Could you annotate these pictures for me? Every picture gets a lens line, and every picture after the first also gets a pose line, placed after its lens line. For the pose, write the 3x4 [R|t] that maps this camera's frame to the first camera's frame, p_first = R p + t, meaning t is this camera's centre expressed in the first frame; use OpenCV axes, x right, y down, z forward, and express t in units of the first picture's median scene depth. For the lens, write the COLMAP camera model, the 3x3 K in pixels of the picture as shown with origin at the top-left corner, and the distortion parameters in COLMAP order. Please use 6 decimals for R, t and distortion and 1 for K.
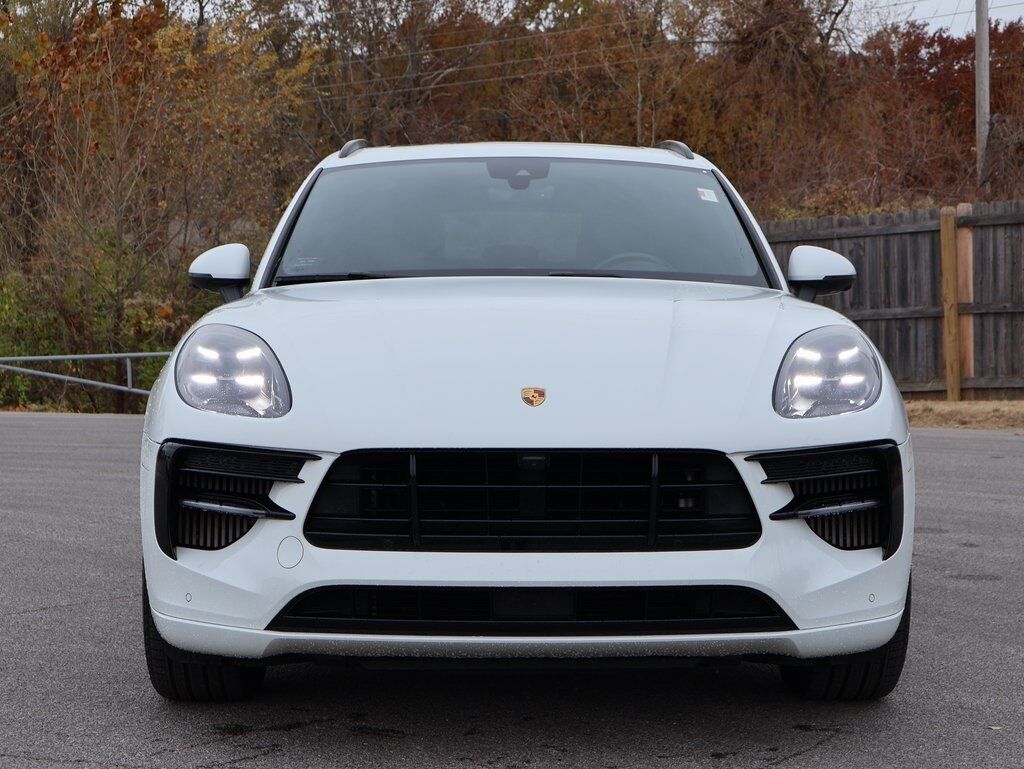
lens RADIAL K [[1703.7, 0, 512.1], [0, 1703.7, 387.4], [0, 0, 1]] dist [0.008017, 0.000000]
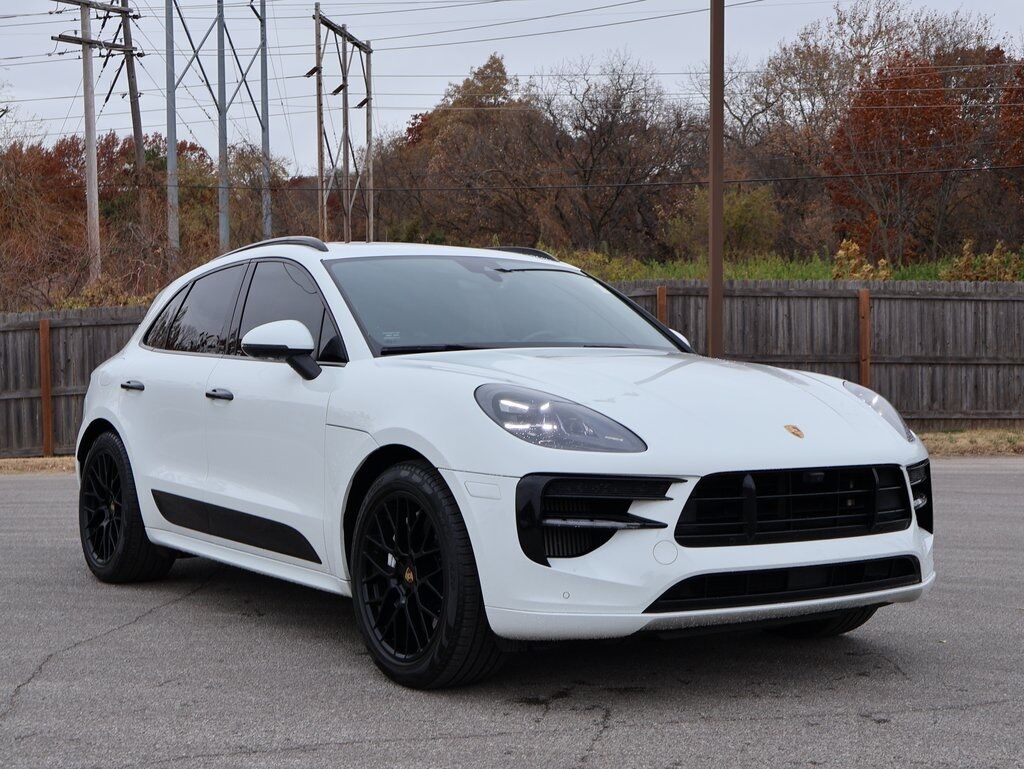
lens RADIAL K [[1405.0, 0, 512.5], [0, 1405.0, 381.8], [0, 0, 1]] dist [-0.023914, 0.000000]
pose [[0.868267, -0.005958, 0.496062, -0.759008], [0.028561, 0.998870, -0.037993, 0.001519], [-0.495275, 0.047156, 0.867455, 0.095197]]
